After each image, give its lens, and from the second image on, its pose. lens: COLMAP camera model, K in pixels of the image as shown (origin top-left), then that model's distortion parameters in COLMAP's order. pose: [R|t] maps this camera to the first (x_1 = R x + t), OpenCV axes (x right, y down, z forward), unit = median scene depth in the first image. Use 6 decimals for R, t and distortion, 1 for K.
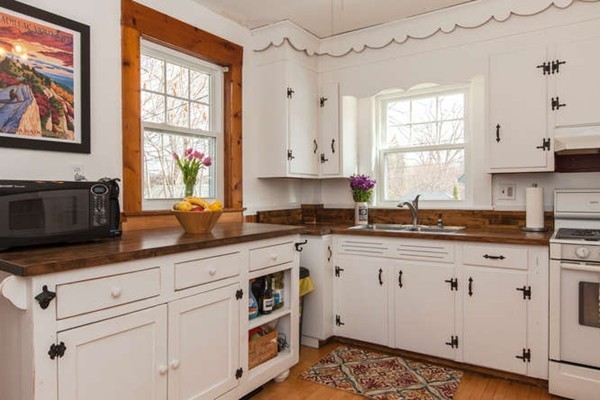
lens RADIAL K [[399.5, 0, 300.0], [0, 399.5, 200.0], [0, 0, 1]] dist [-0.037432, -0.002193]
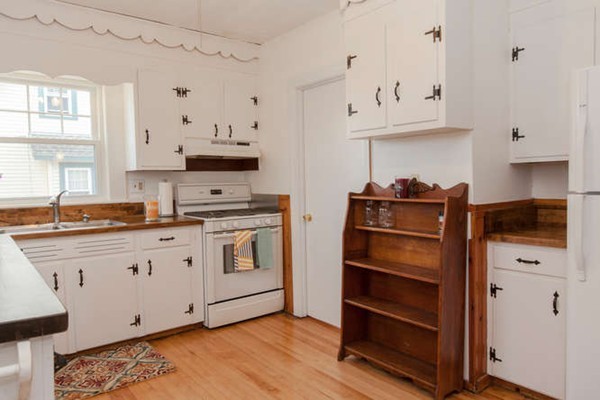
lens RADIAL K [[399.5, 0, 300.0], [0, 399.5, 200.0], [0, 0, 1]] dist [-0.037432, -0.002193]
pose [[0.357940, -0.052849, 0.932248, -0.493015], [0.034584, 0.998462, 0.043324, -0.017134], [-0.933104, 0.016733, 0.359218, 0.145744]]
